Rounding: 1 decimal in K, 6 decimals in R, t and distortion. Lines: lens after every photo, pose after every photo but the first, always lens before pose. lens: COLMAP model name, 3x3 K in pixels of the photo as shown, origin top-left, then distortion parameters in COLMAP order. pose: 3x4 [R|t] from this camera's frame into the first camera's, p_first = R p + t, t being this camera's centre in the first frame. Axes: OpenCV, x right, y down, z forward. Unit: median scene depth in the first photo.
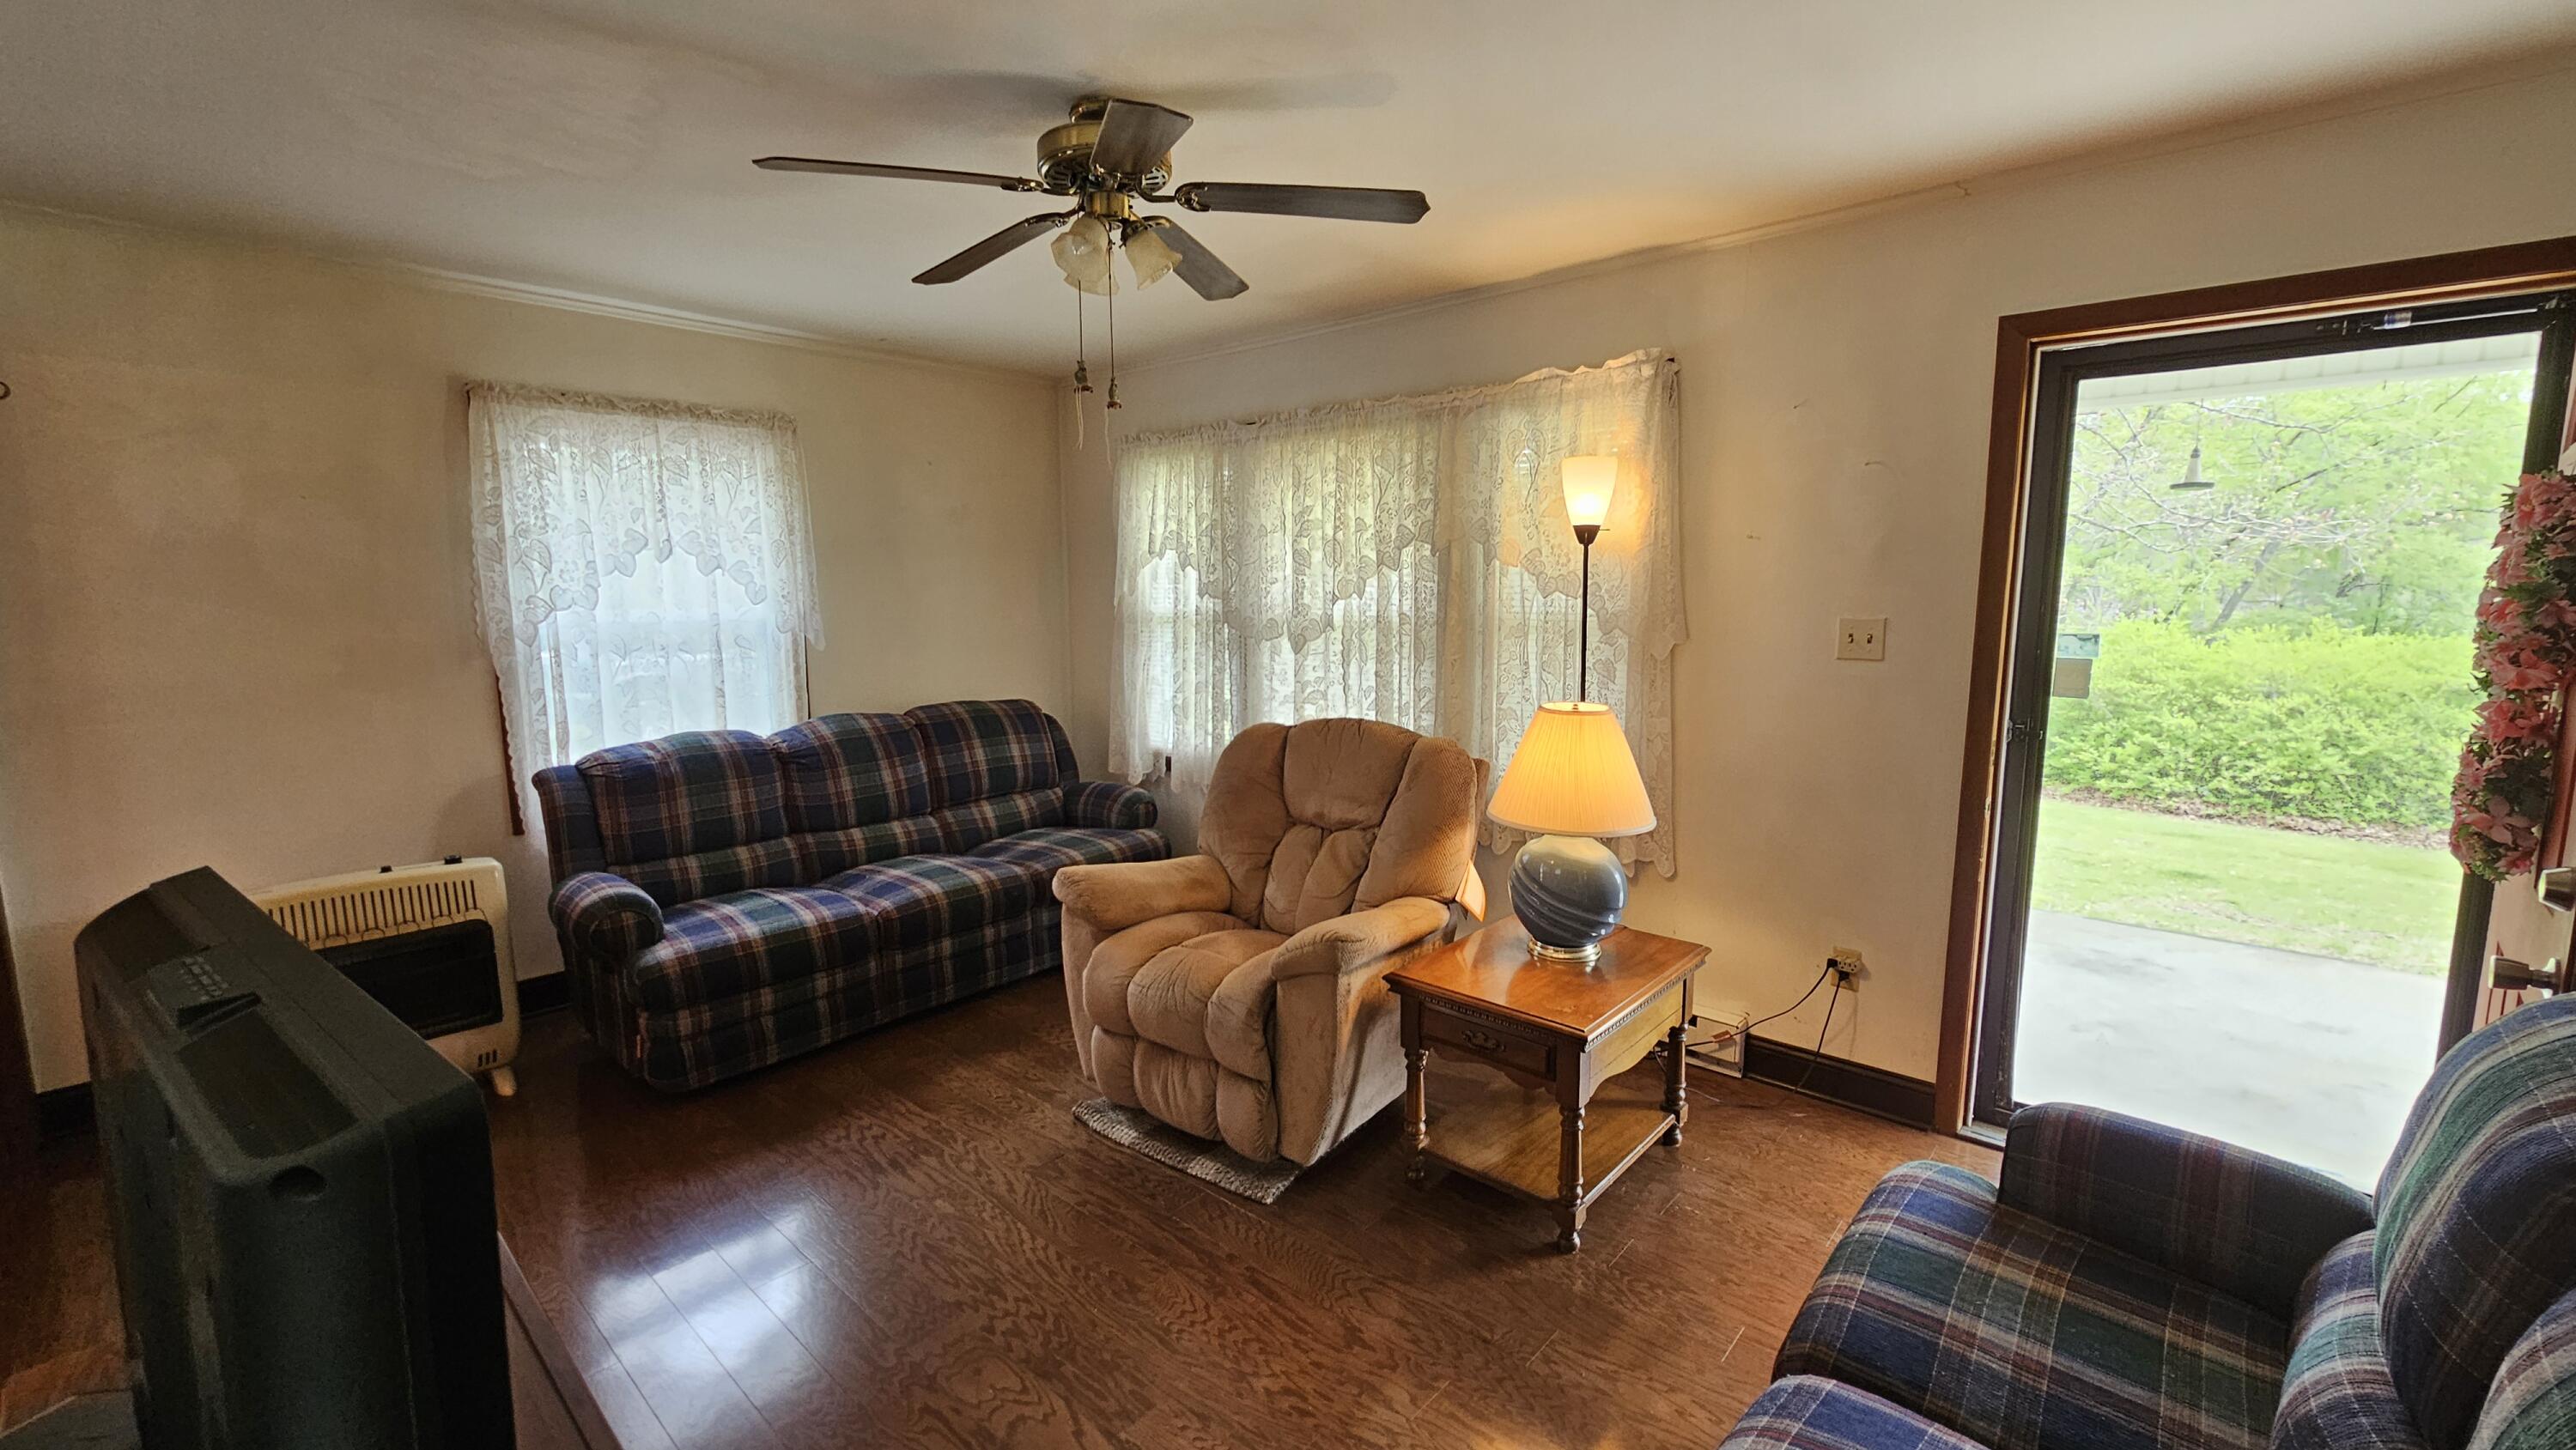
lens RADIAL K [[1038.8, 0, 1288.0], [0, 1038.8, 725.0], [0, 0, 1]] dist [-0.002456, -0.000408]
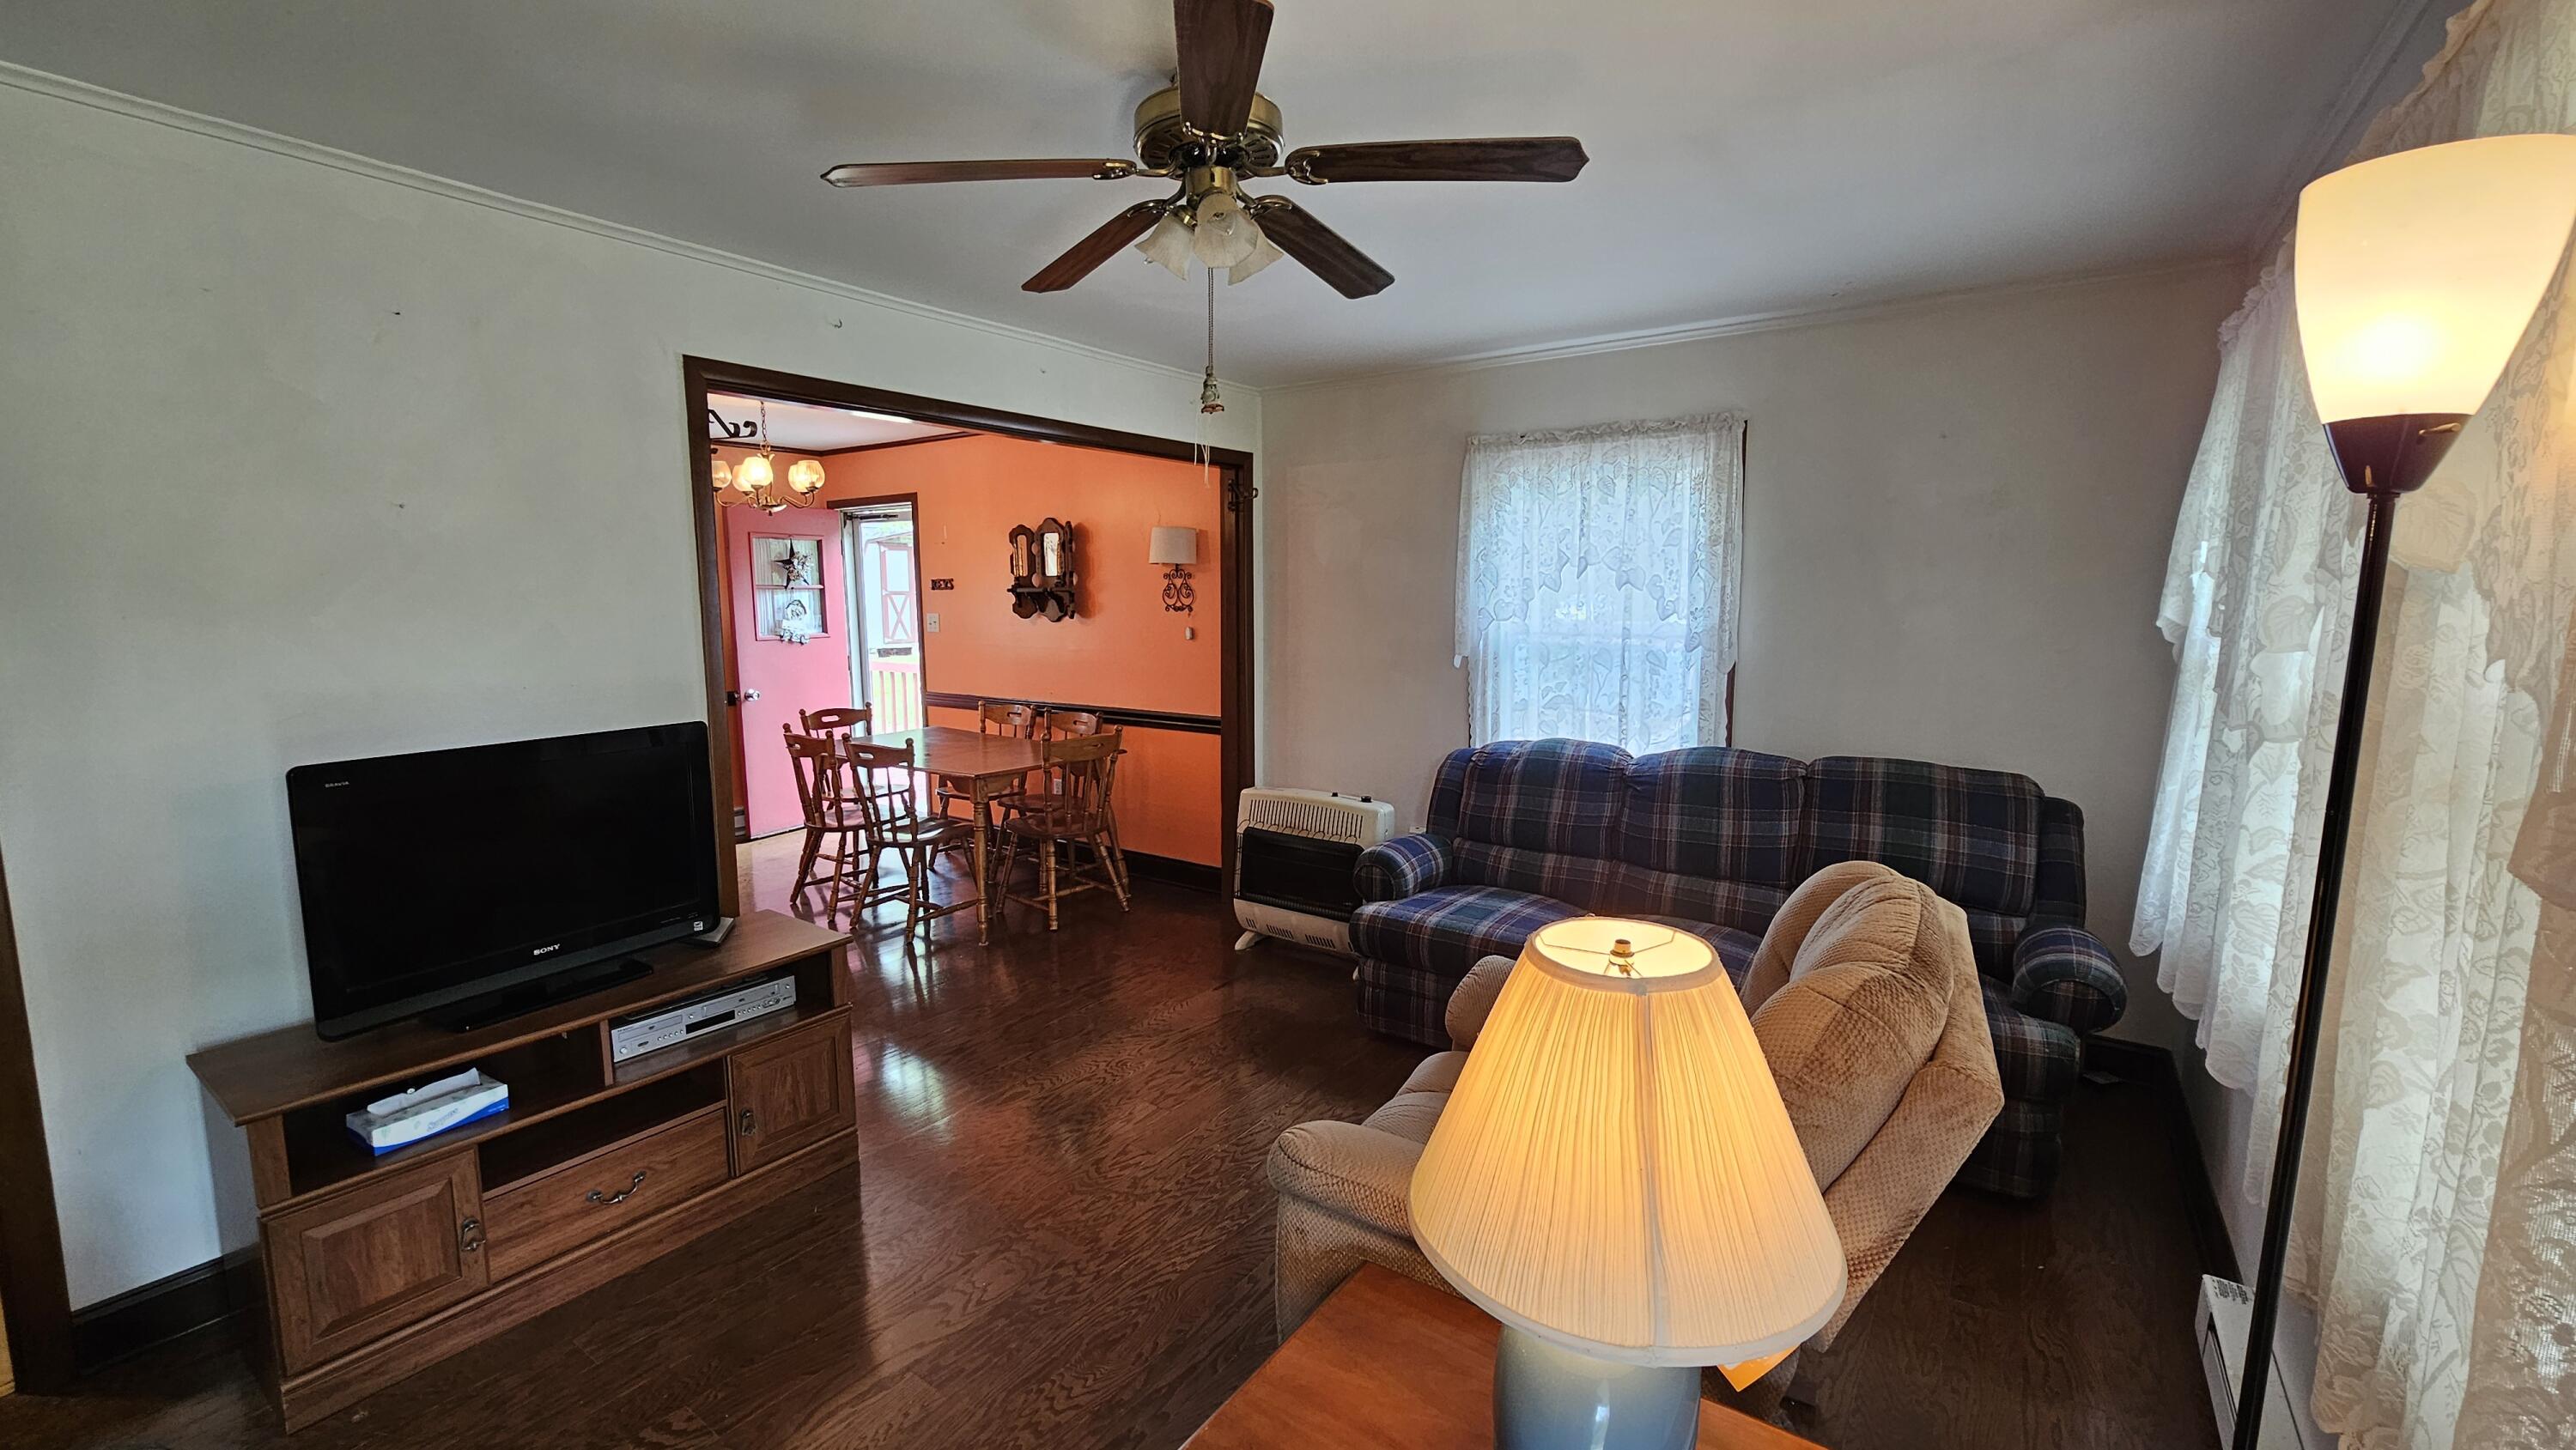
lens RADIAL K [[1038.8, 0, 1288.0], [0, 1038.8, 725.0], [0, 0, 1]] dist [-0.002456, -0.000408]
pose [[0.129045, 0.109996, -0.985519, 0.423756], [-0.144066, 0.985364, 0.091115, -0.062923], [0.981118, 0.130221, 0.143003, 0.577452]]
